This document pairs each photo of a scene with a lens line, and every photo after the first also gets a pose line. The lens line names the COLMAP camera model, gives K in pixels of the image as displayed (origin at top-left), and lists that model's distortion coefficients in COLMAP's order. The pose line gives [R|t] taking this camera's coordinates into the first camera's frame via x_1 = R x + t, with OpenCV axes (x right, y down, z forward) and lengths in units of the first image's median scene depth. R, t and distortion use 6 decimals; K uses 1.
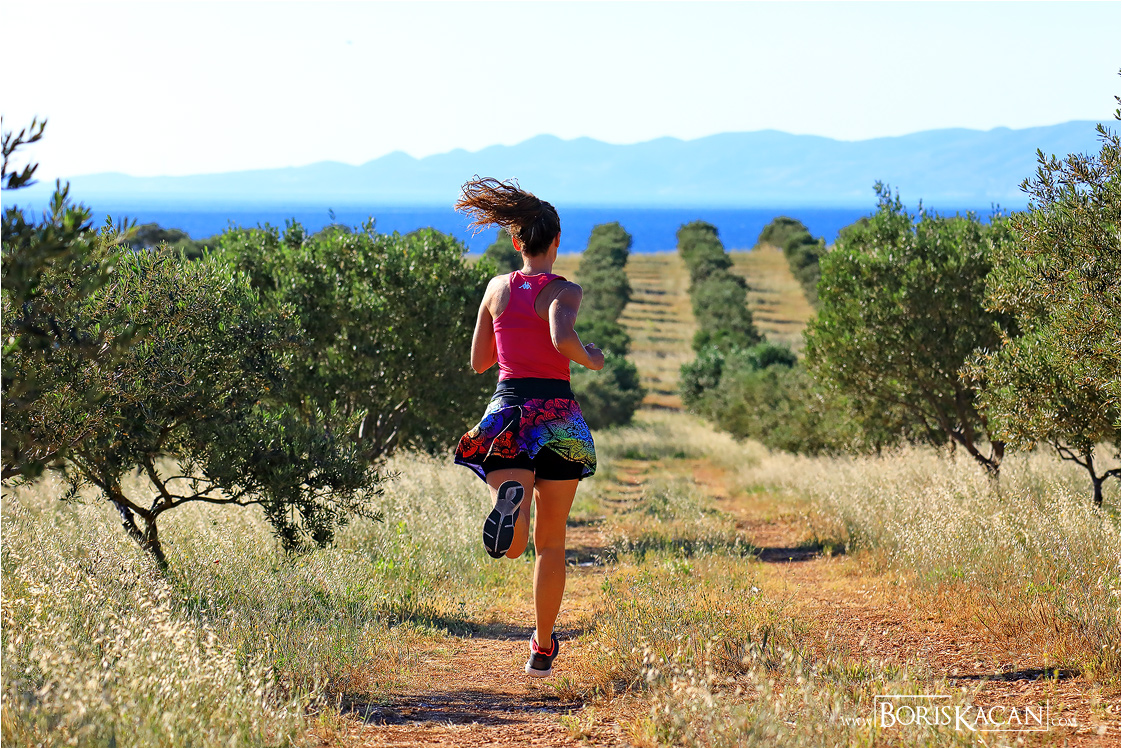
lens RADIAL K [[5063.1, 0, 561.0], [0, 5063.1, 374.5], [0, 0, 1]] dist [-0.032392, 1.631169]
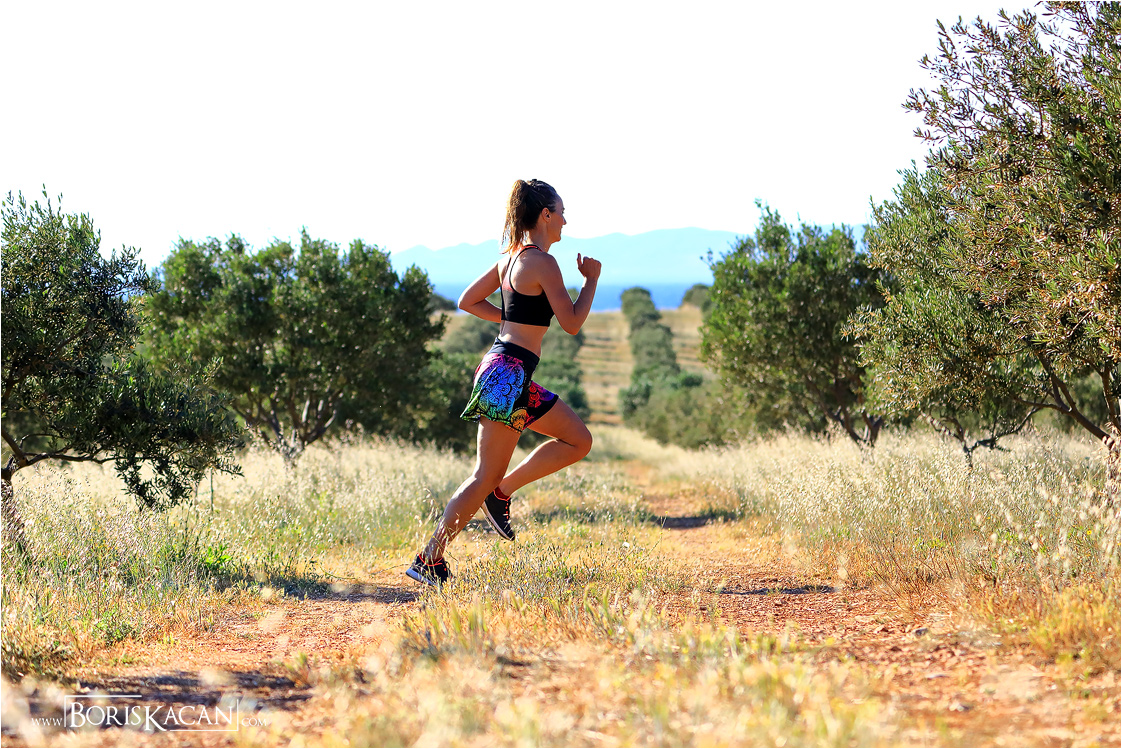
lens RADIAL K [[3569.8, 0, 561.0], [0, 3569.8, 374.5], [0, 0, 1]] dist [-0.089039, 2.085558]
pose [[0.999972, -0.006792, 0.003078, 0.014197], [0.006827, 0.999913, -0.011253, 0.010766], [-0.003001, 0.011273, 0.999932, 0.201423]]
